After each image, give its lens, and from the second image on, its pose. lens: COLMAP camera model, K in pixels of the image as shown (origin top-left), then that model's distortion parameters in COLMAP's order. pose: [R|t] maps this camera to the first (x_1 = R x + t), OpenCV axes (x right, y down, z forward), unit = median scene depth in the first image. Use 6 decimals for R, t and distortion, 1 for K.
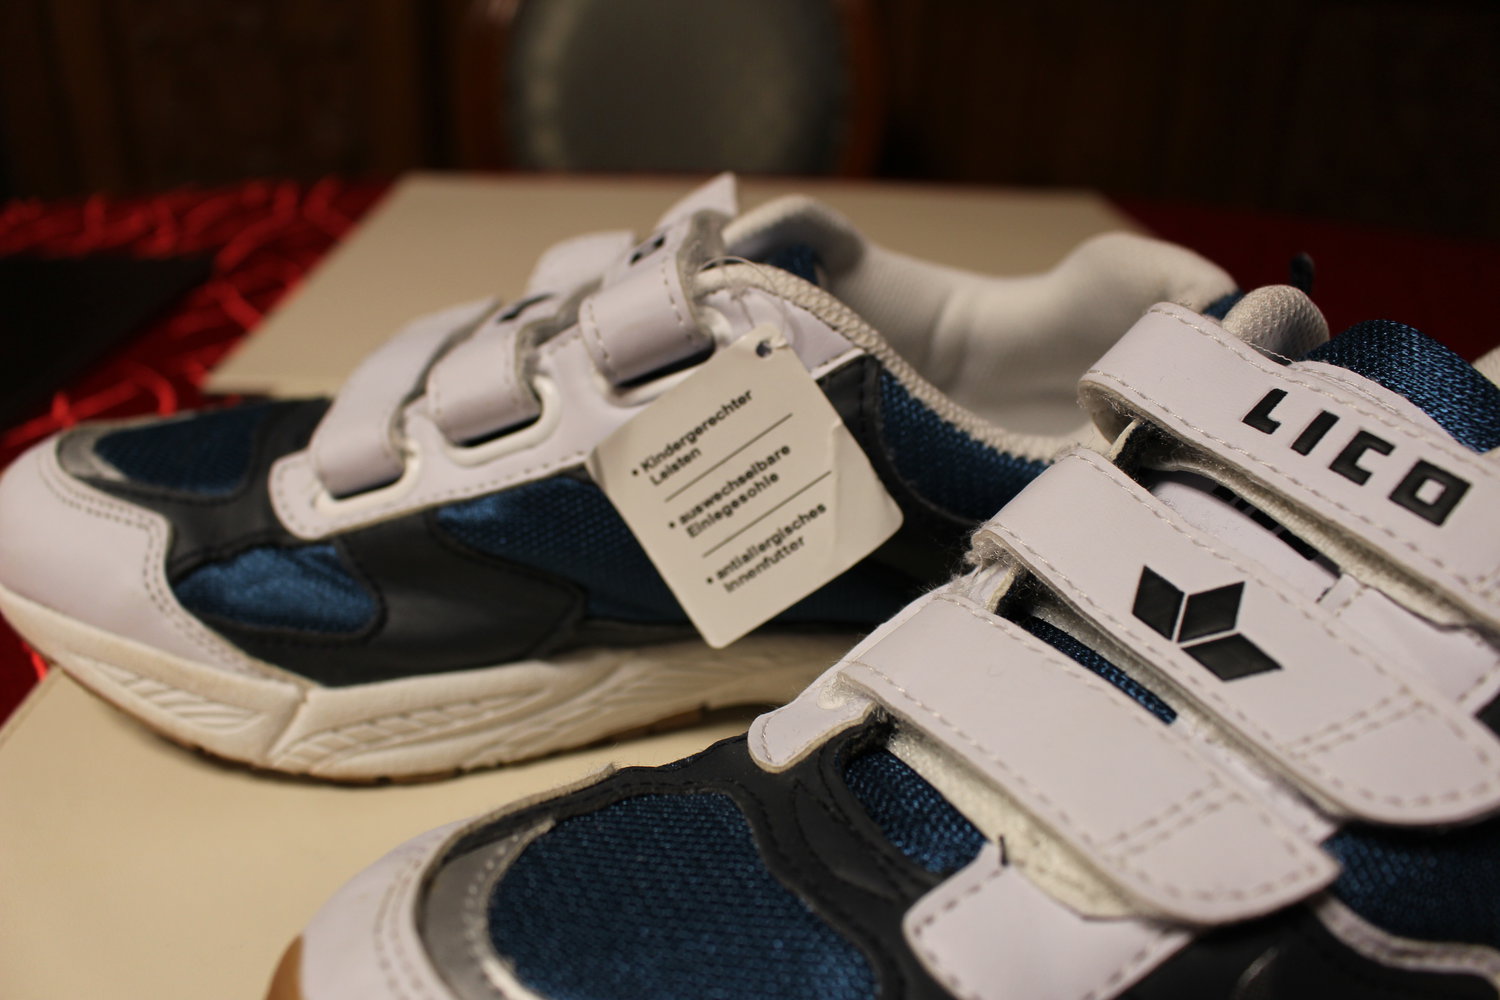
lens RADIAL K [[877.3, 0, 750.0], [0, 877.3, 500.0], [0, 0, 1]] dist [-0.048647, 0.000007]
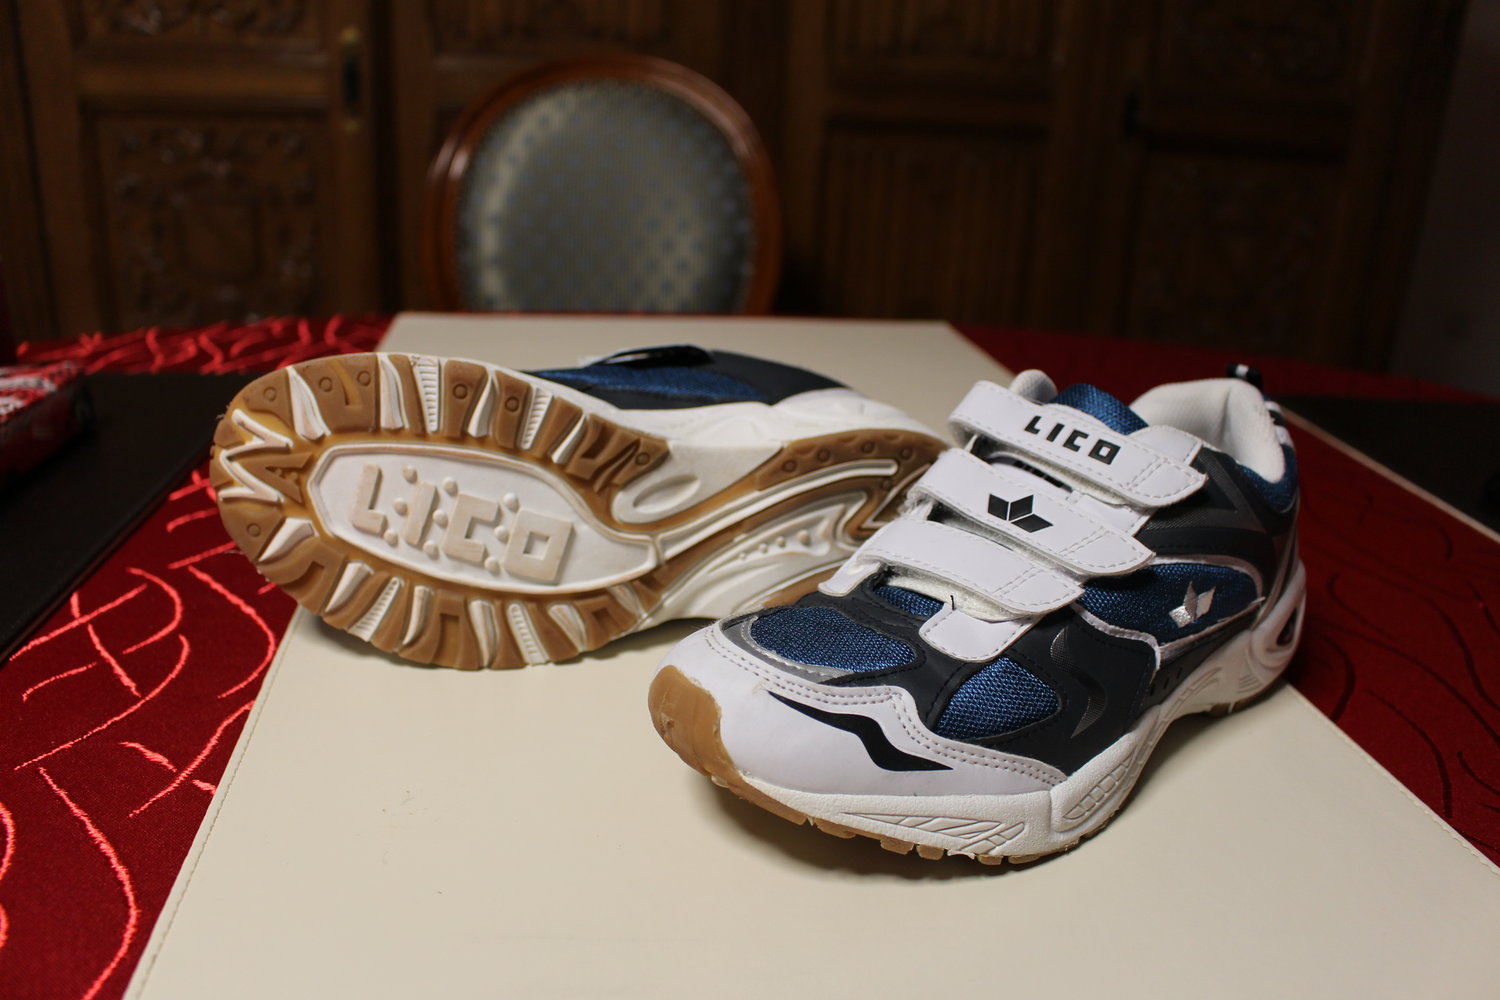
lens RADIAL K [[769.6, 0, 750.0], [0, 769.6, 500.0], [0, 0, 1]] dist [0.001502, 0.000098]
pose [[0.980677, -0.057310, 0.187052, -0.534653], [0.077027, 0.992011, -0.099900, 0.248830], [-0.179833, 0.112378, 0.977257, -0.840404]]
